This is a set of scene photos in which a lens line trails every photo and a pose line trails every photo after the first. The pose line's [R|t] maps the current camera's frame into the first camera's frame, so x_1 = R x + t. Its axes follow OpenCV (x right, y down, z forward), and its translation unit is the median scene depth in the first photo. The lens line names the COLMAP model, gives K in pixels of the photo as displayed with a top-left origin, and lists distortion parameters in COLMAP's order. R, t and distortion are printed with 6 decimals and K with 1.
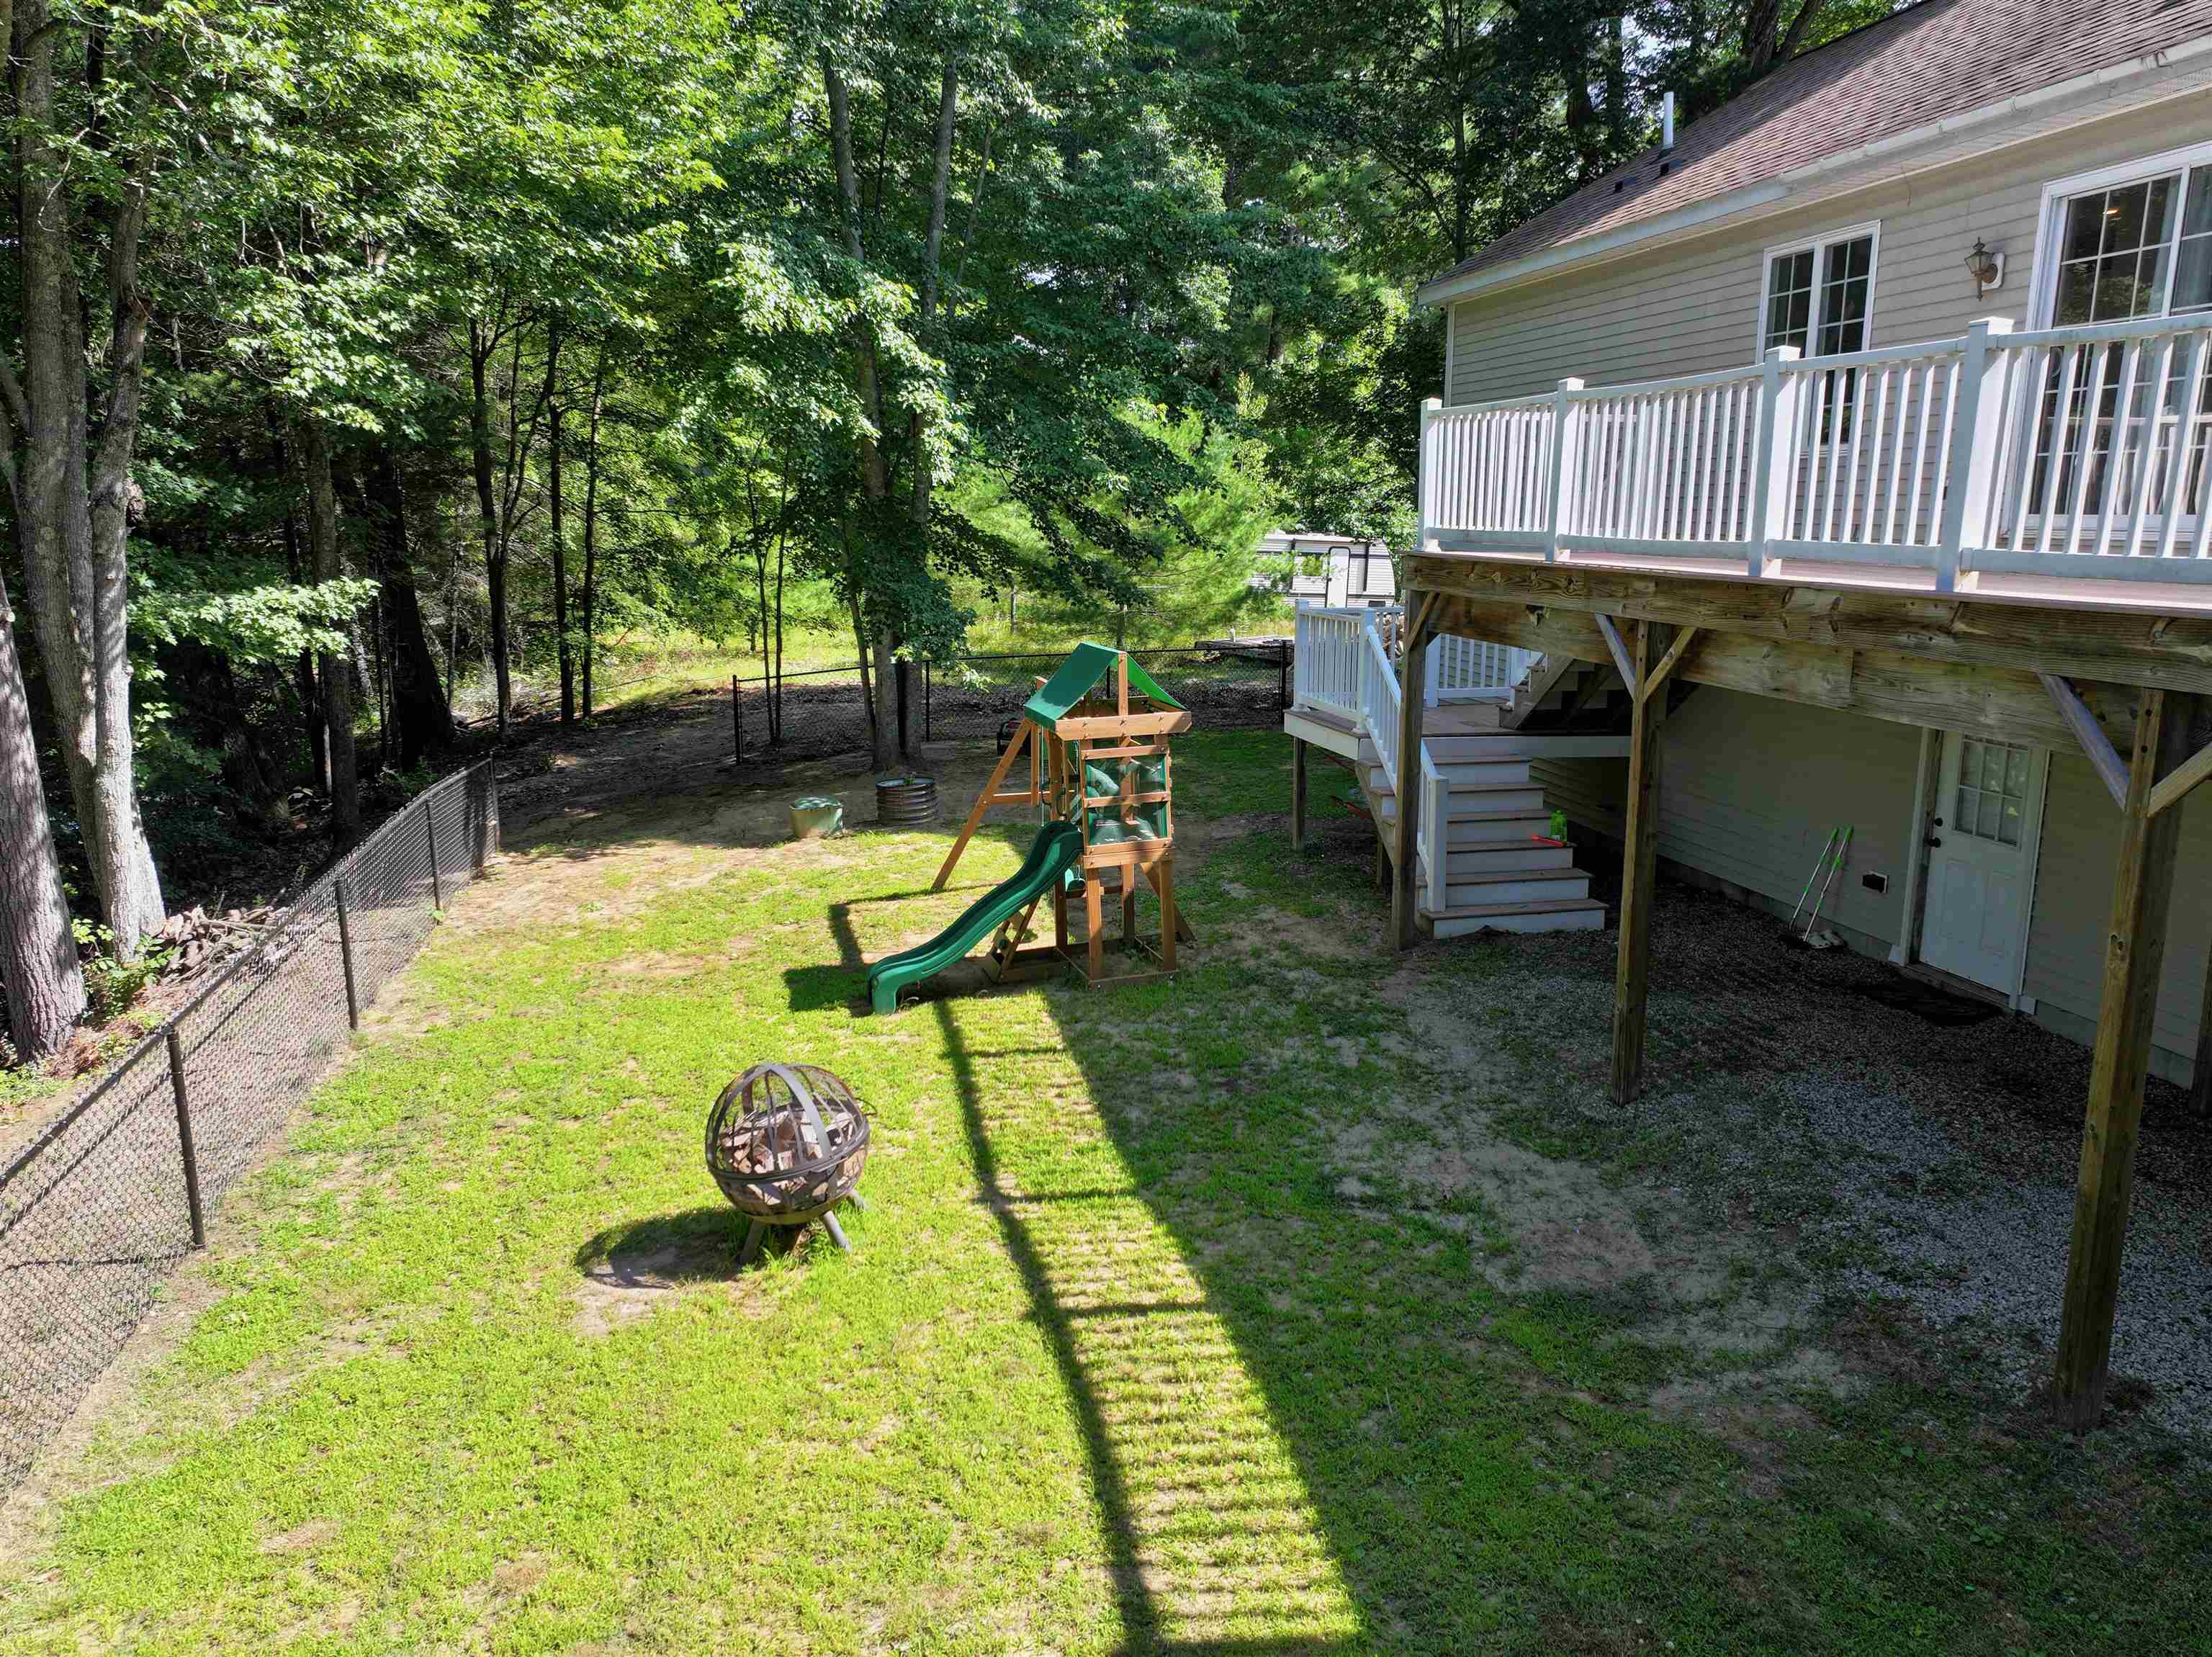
lens RADIAL K [[1544.0, 0, 1122.9], [0, 1544.0, 822.3], [0, 0, 1]] dist [0.001700, 0.019031]
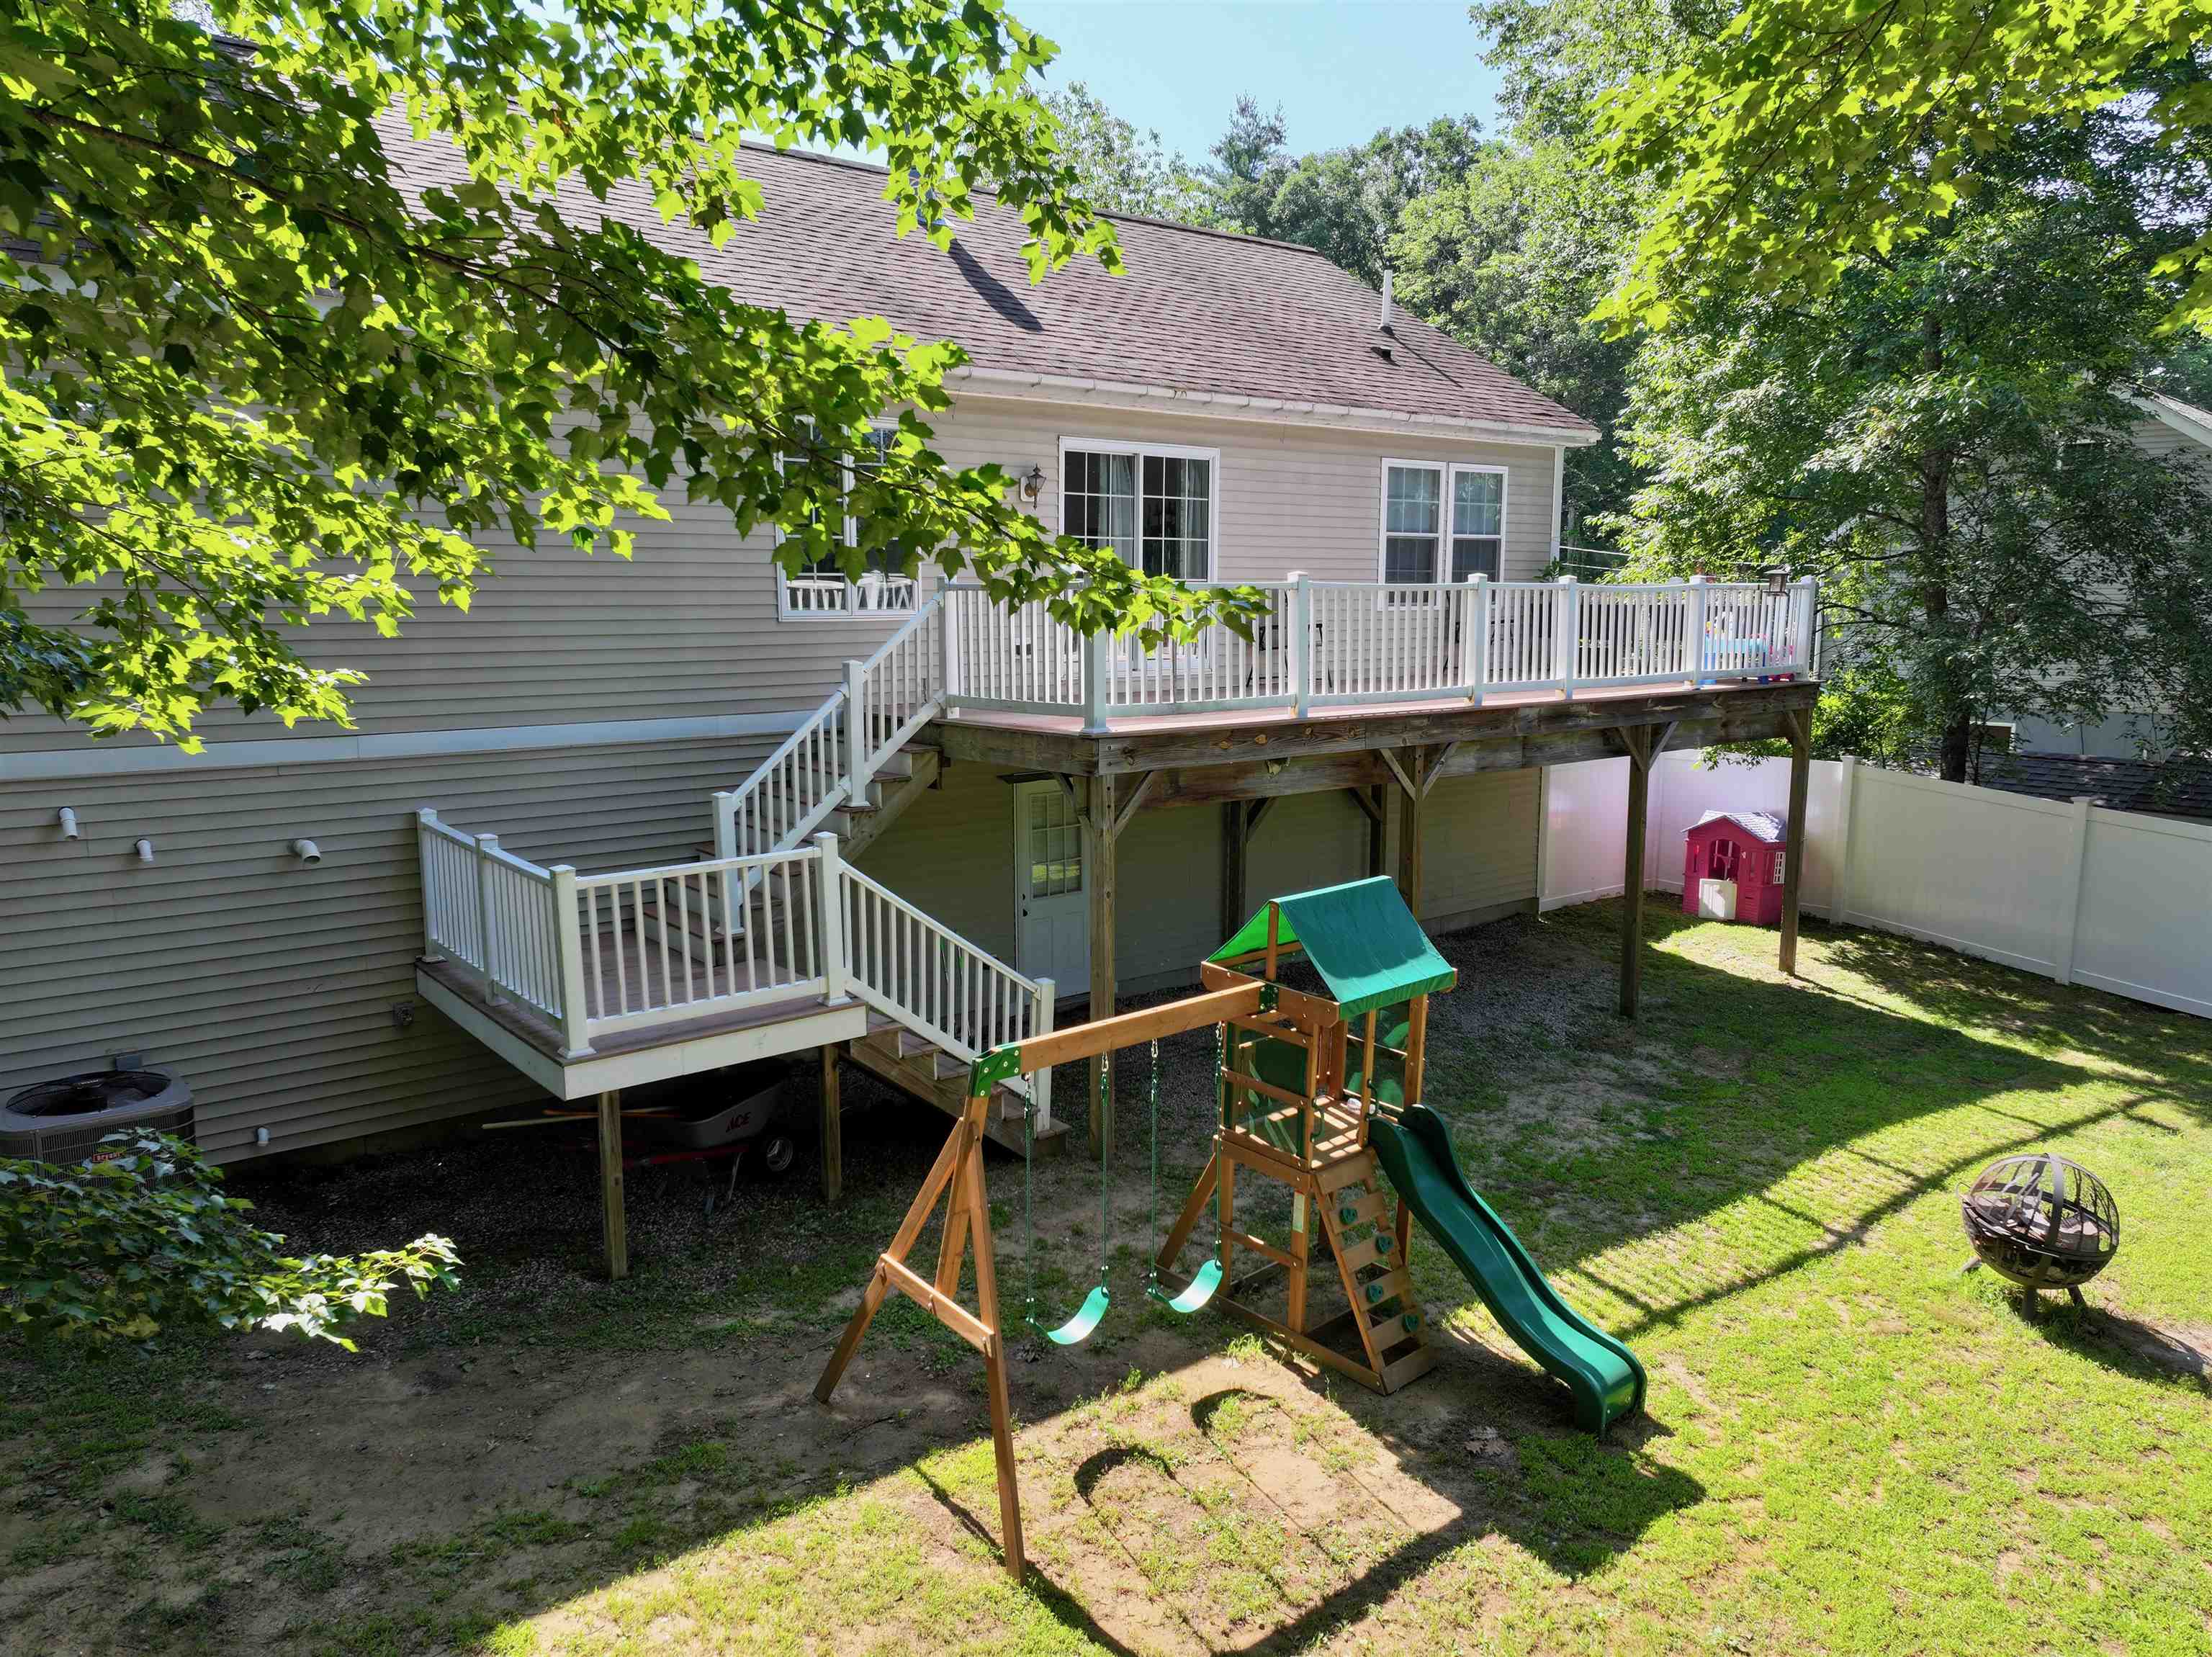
lens RADIAL K [[1555.4, 0, 1115.5], [0, 1555.4, 826.9], [0, 0, 1]] dist [0.003130, 0.000663]
pose [[-0.432479, -0.137530, 0.891094, -0.743765], [0.181198, 0.954879, 0.235316, -0.393370], [-0.883249, 0.263234, -0.388045, 1.594682]]
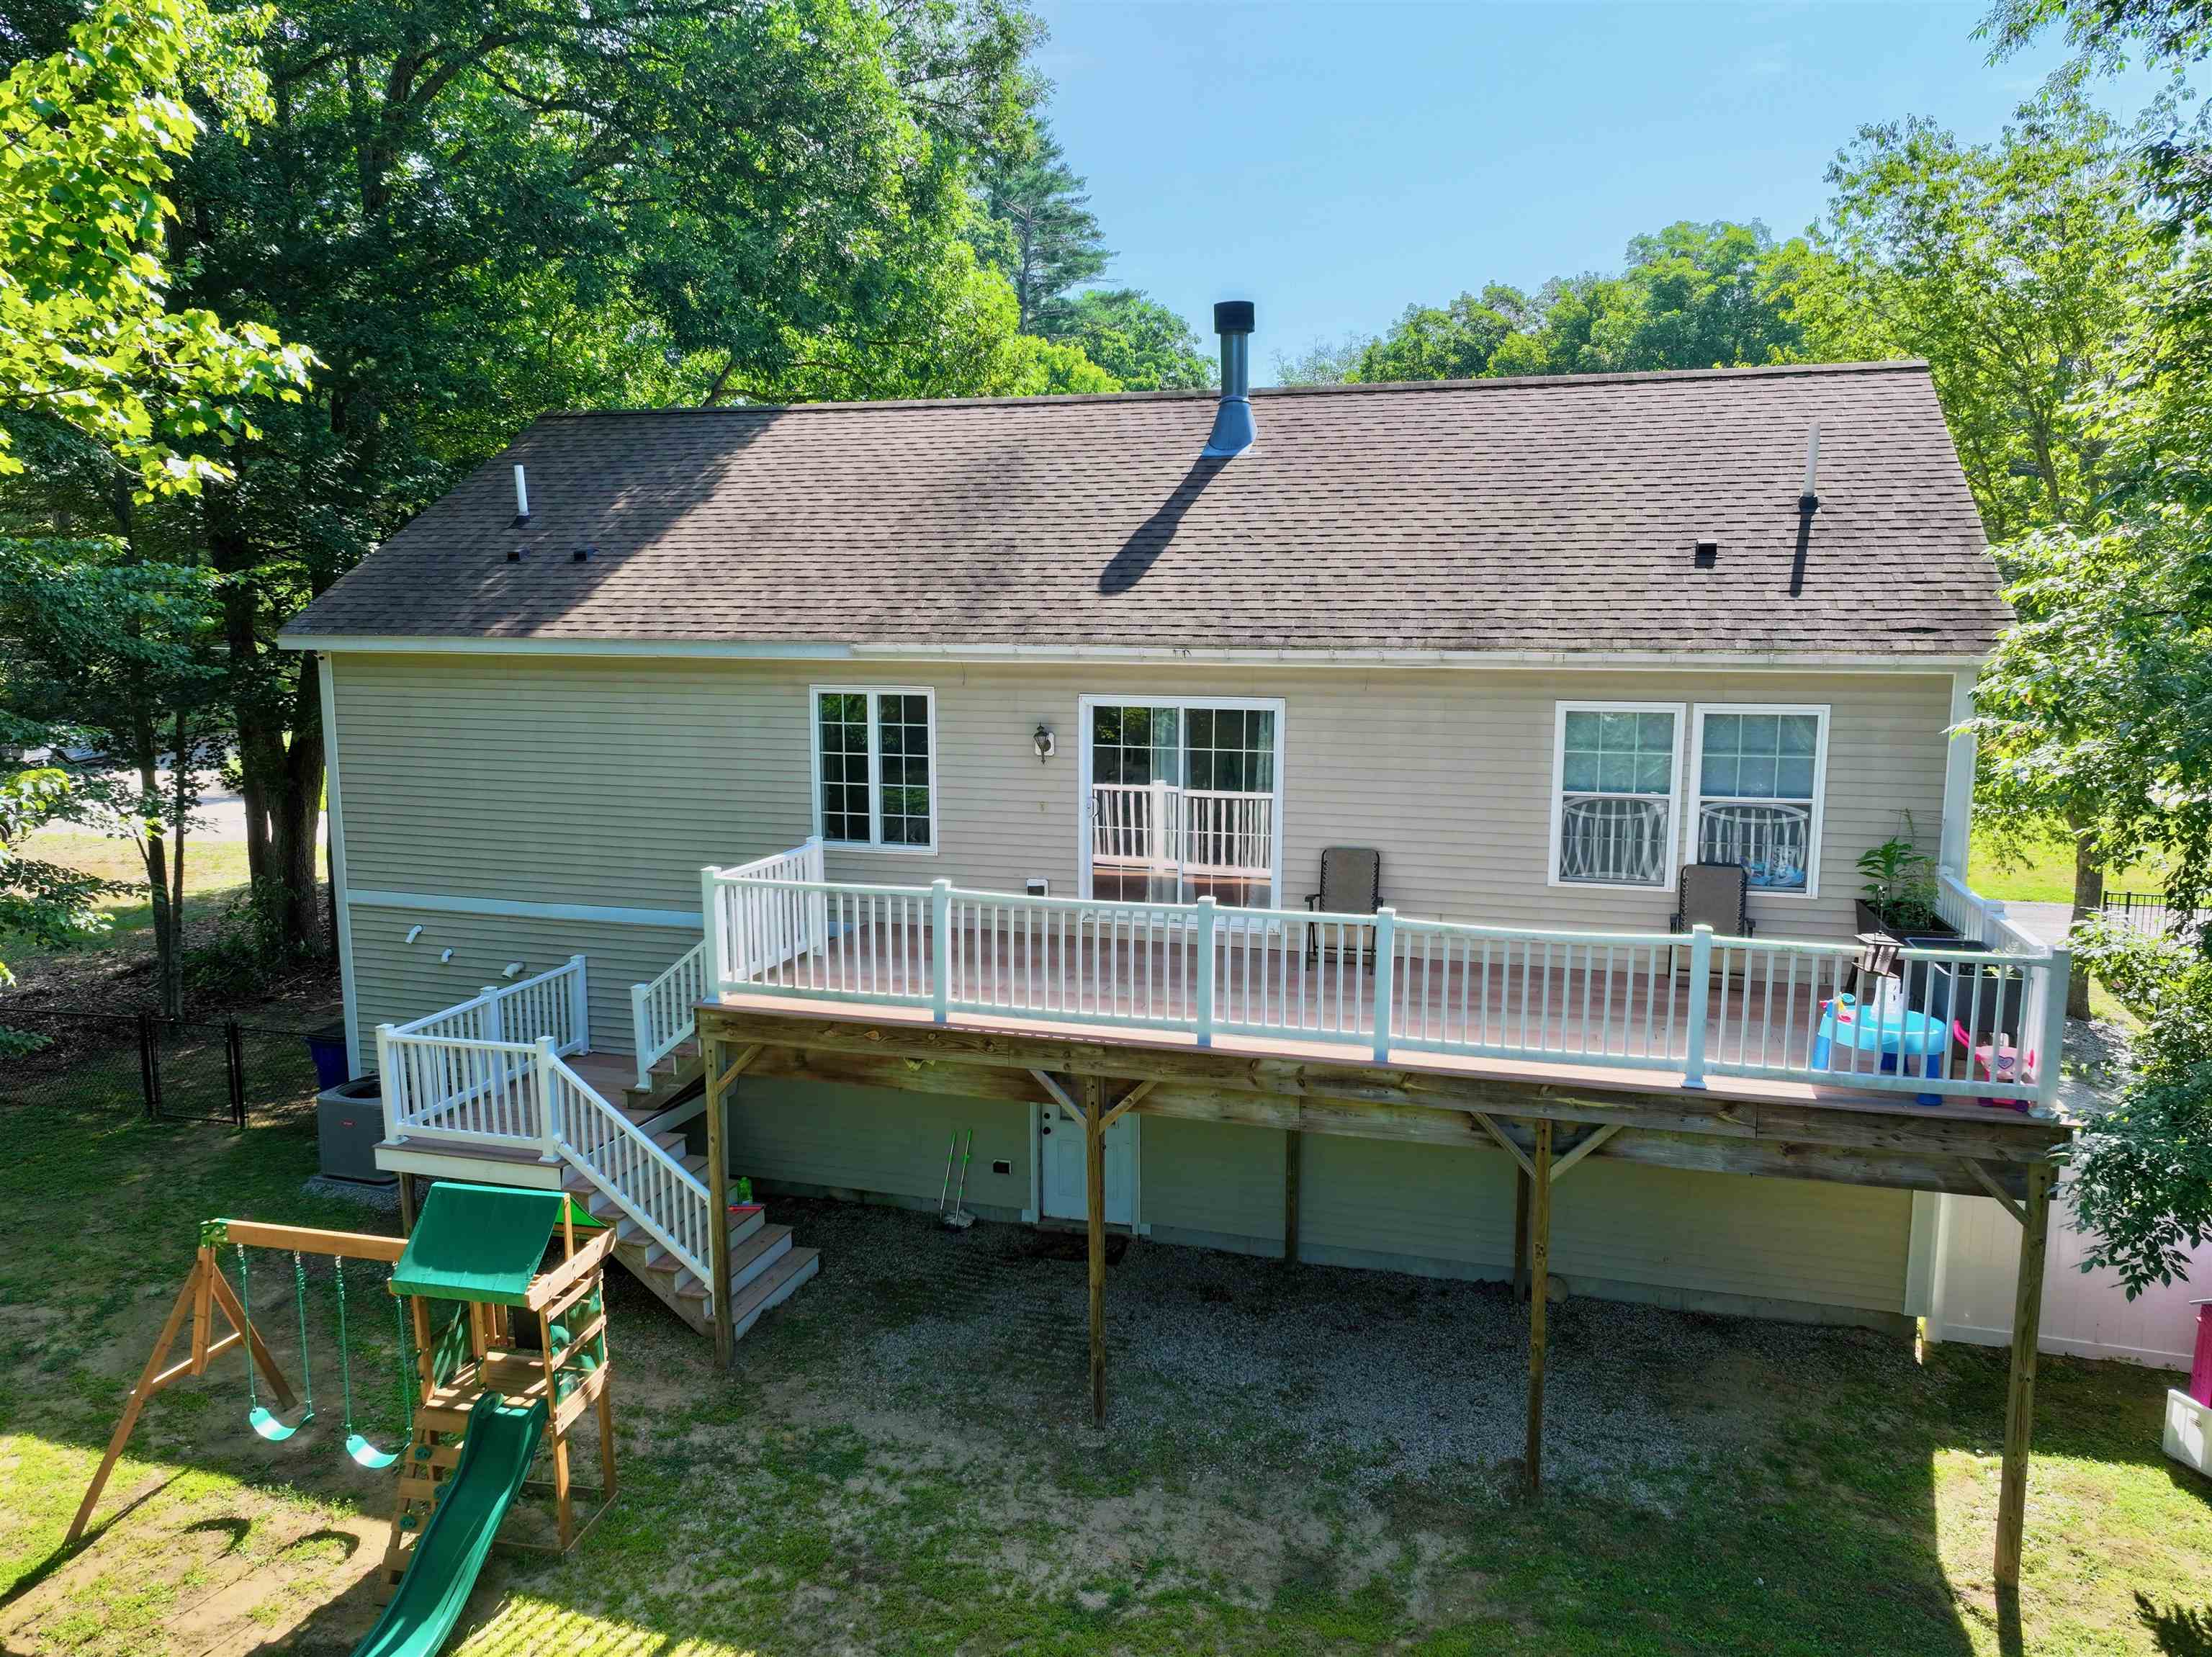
lens RADIAL K [[1546.8, 0, 1110.7], [0, 1546.8, 820.8], [0, 0, 1]] dist [-0.001897, 0.014426]
pose [[0.496430, -0.125802, 0.858913, -0.678586], [0.174031, 0.983779, 0.043505, -0.349680], [-0.850453, 0.127881, 0.510271, 0.232820]]
